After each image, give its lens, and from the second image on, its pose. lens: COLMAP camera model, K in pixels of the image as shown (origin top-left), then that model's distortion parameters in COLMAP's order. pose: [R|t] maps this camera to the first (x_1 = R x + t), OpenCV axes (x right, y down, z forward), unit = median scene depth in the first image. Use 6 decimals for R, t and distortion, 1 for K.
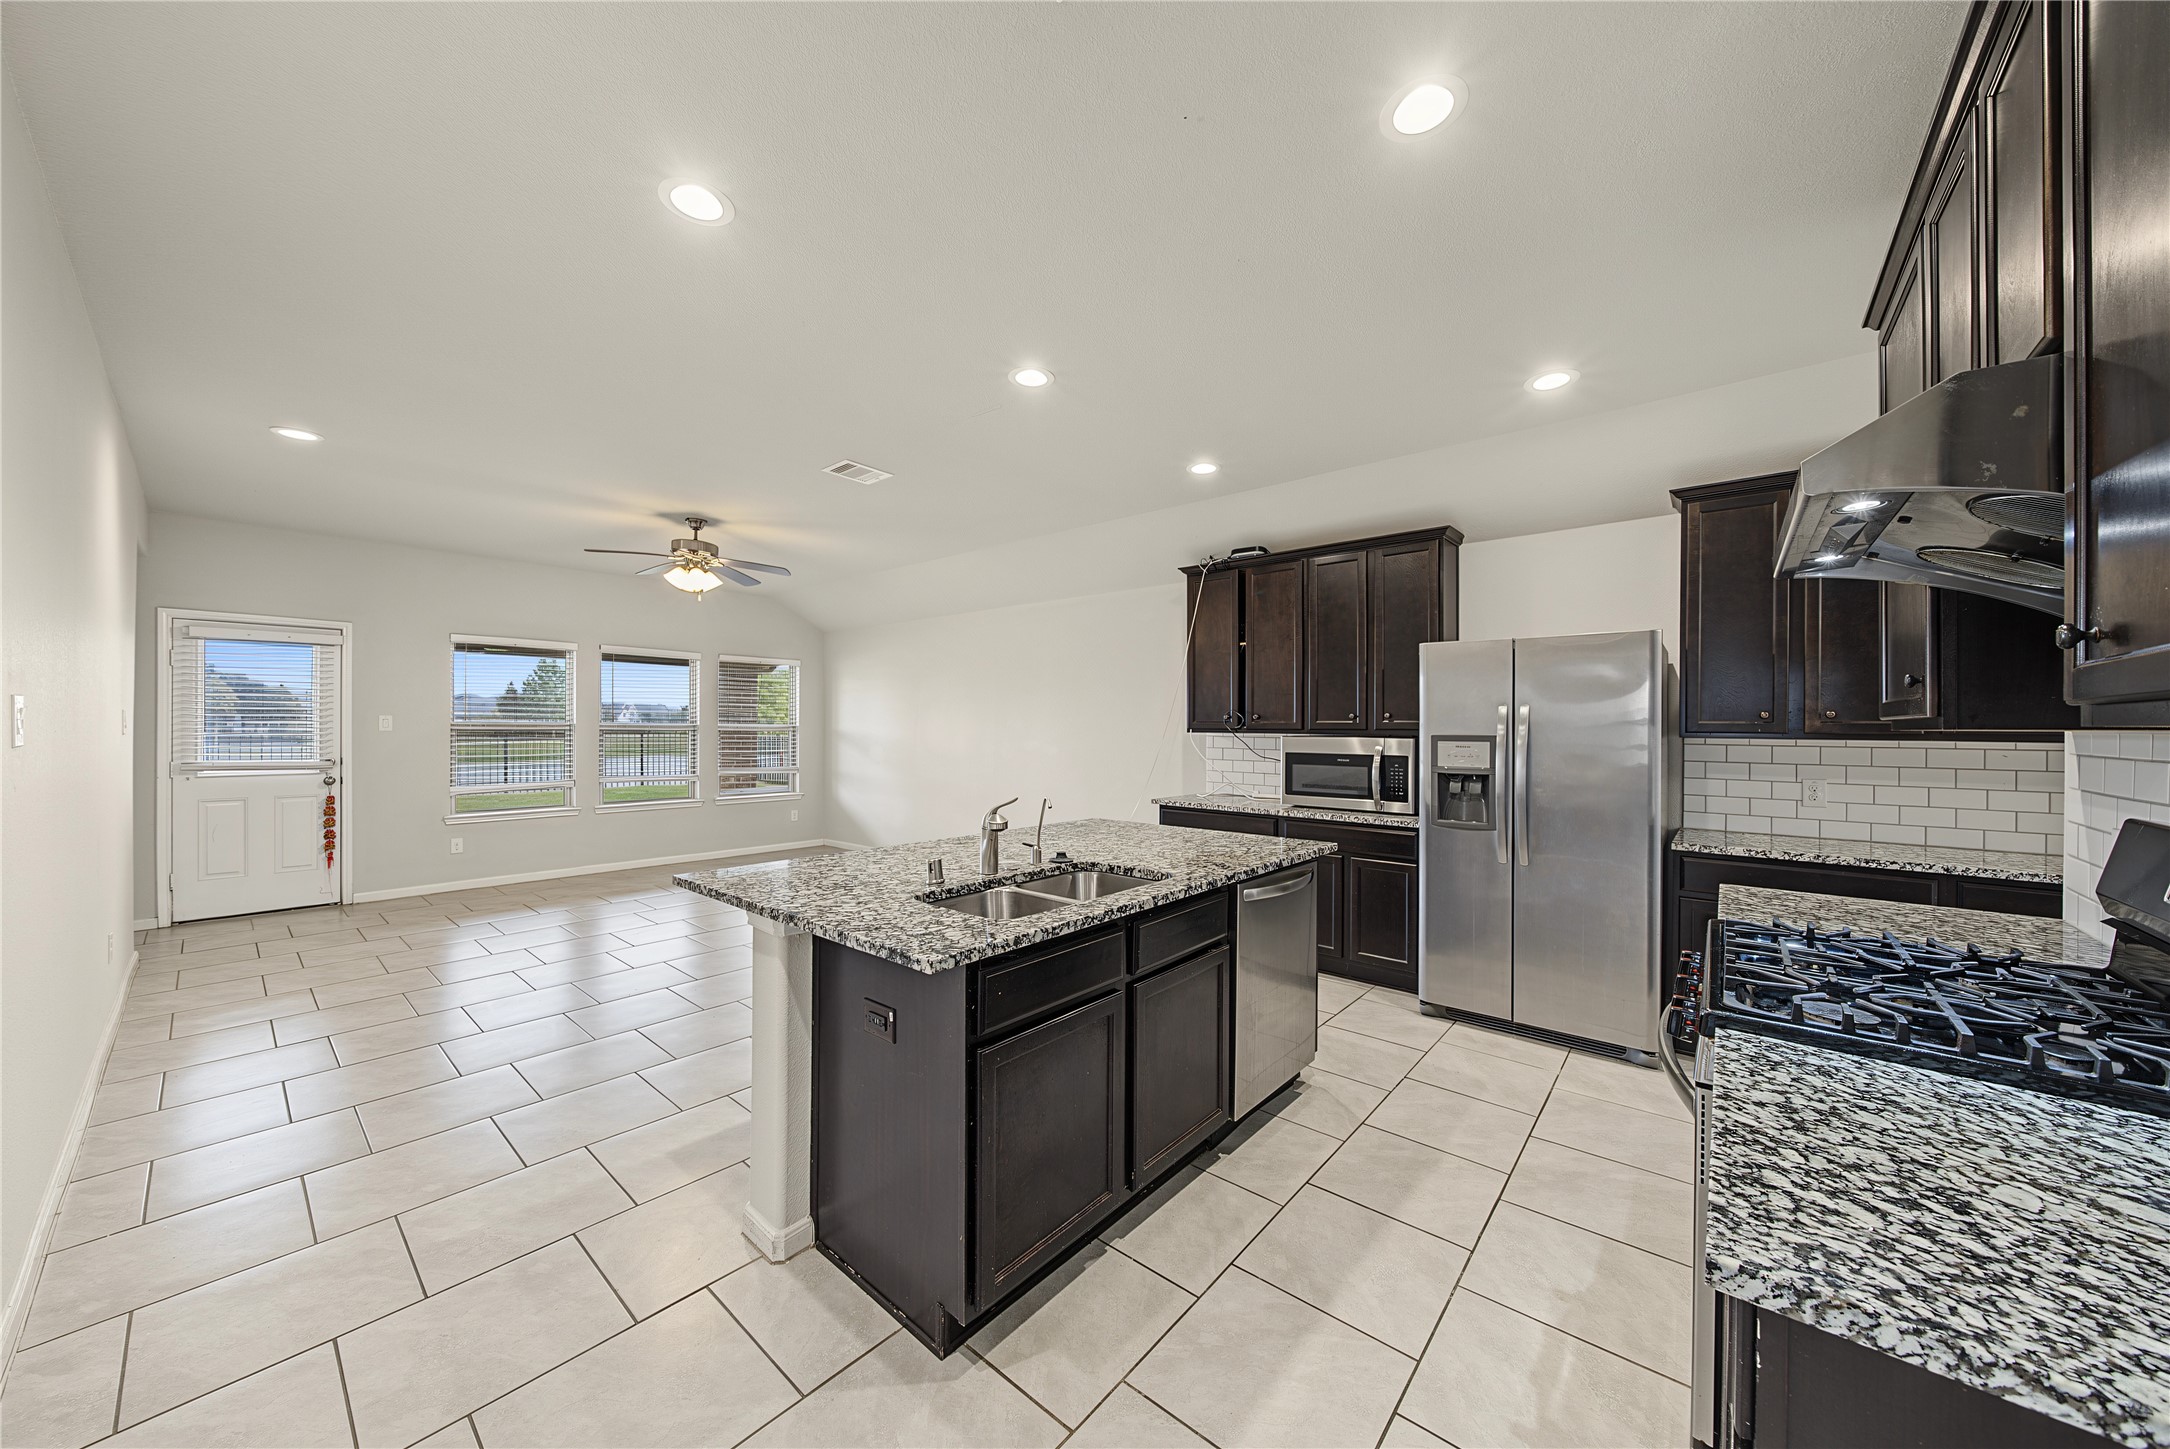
lens RADIAL K [[745.6, 0, 1081.3], [0, 745.6, 725.9], [0, 0, 1]] dist [-0.007158, 0.000238]
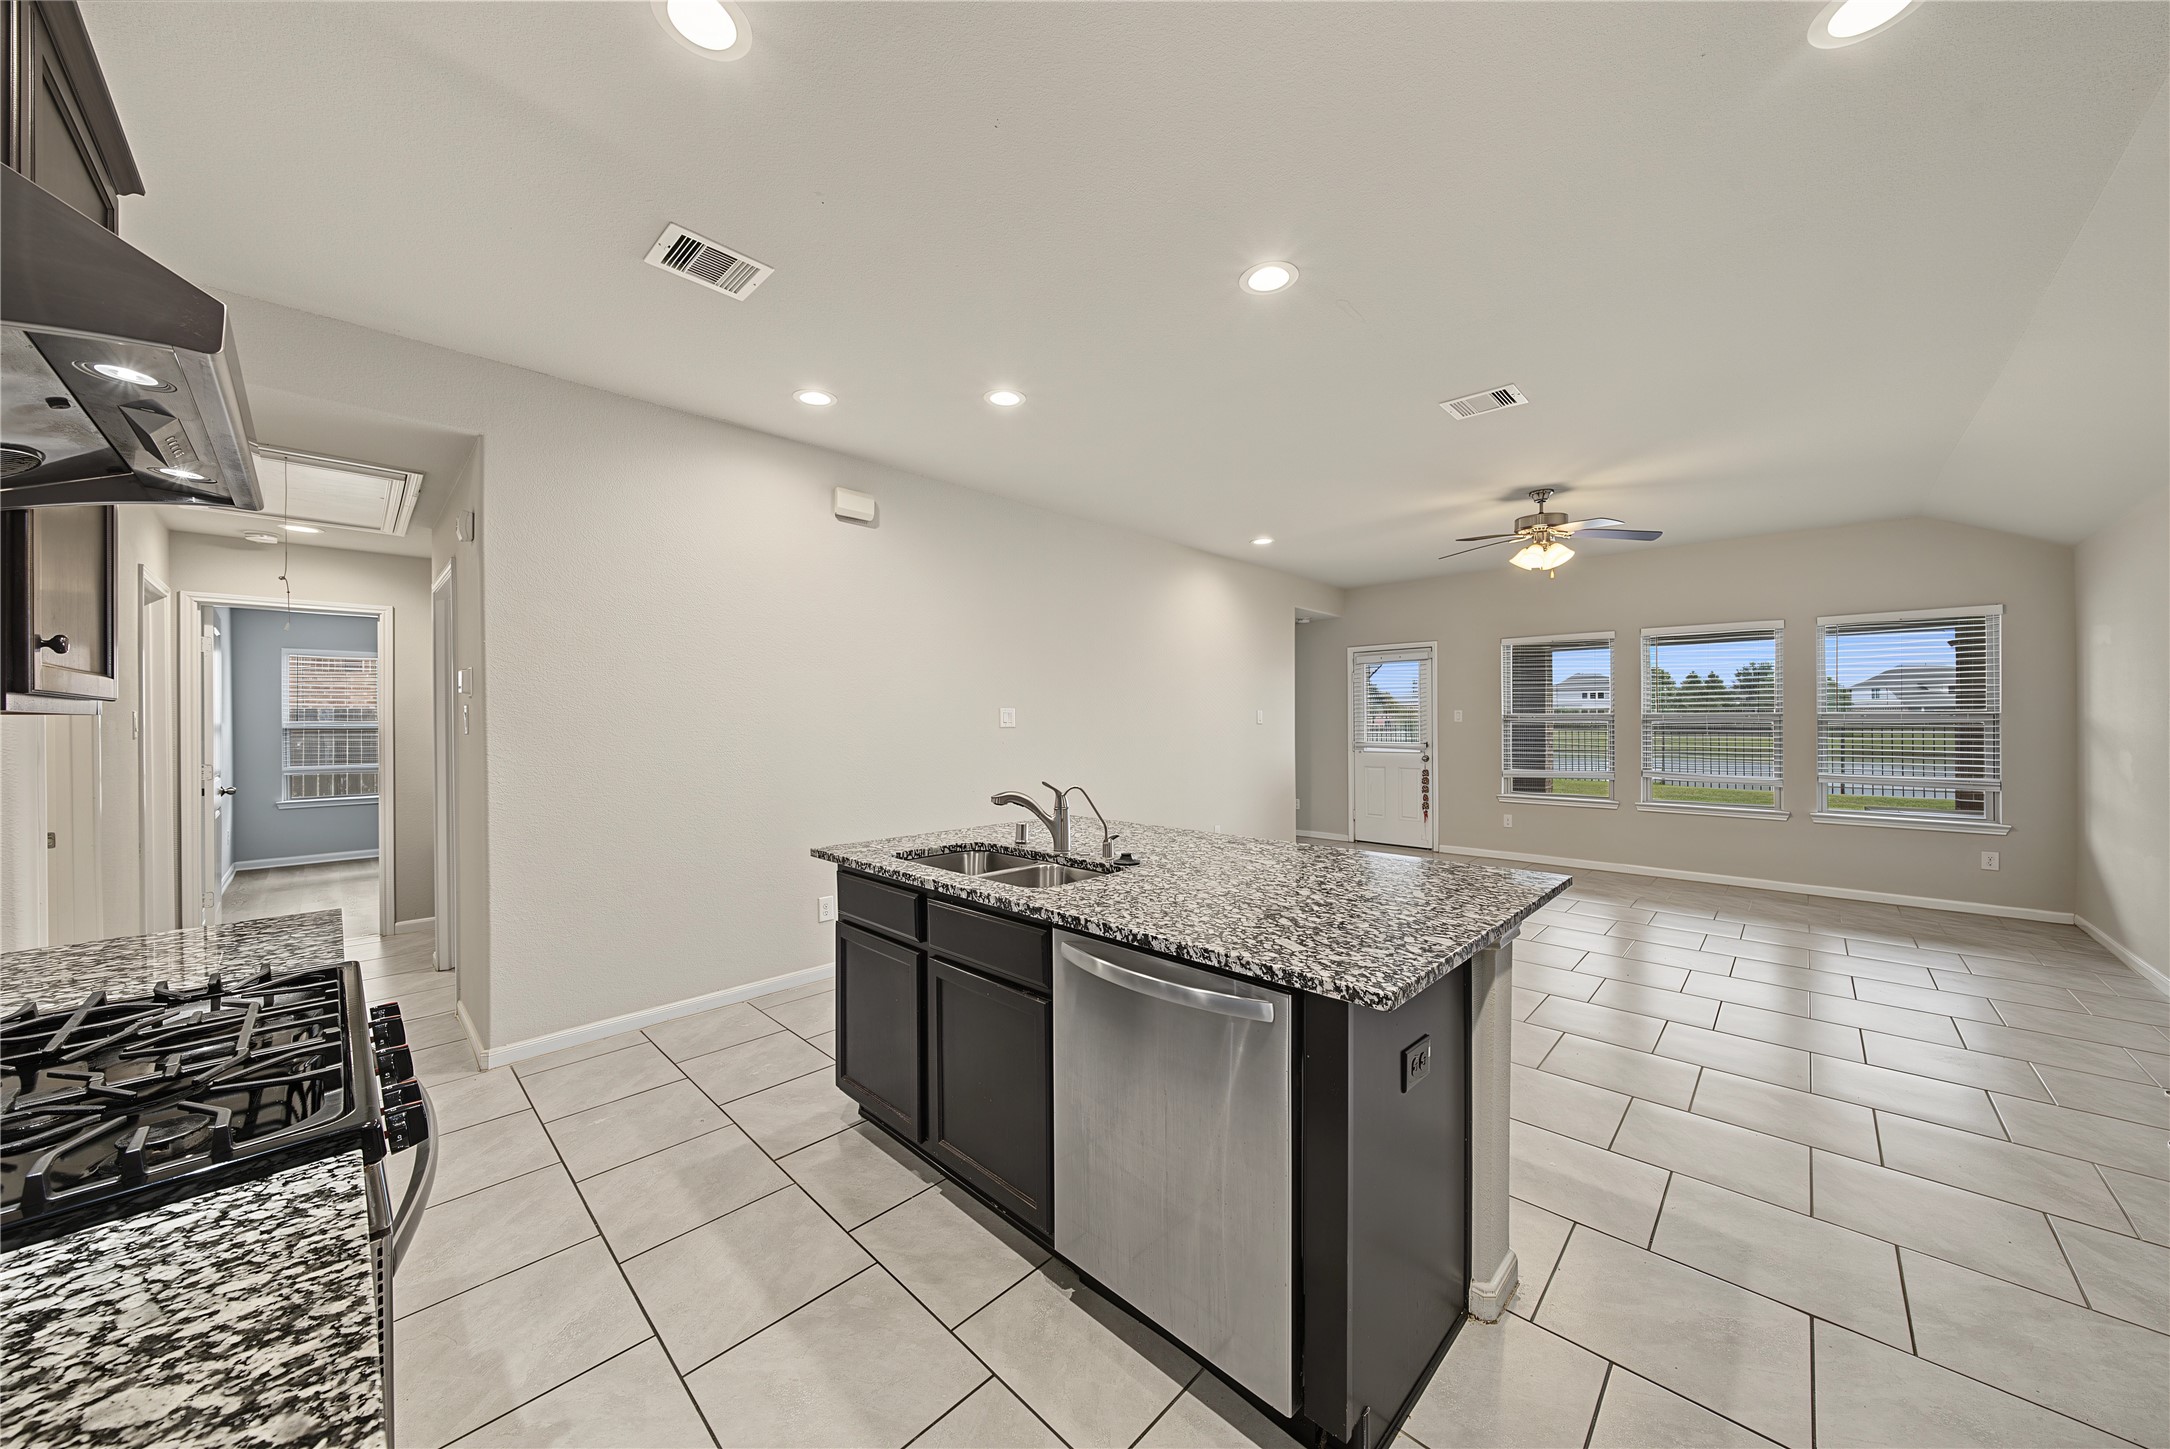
lens RADIAL K [[745.6, 0, 1086.6], [0, 745.6, 718.9], [0, 0, 1]] dist [-0.007158, 0.000238]
pose [[-0.058452, -0.005661, -0.998274, 0.890394], [0.005922, 0.999964, -0.006017, 0.011724], [0.998273, -0.006264, -0.058416, 1.019607]]
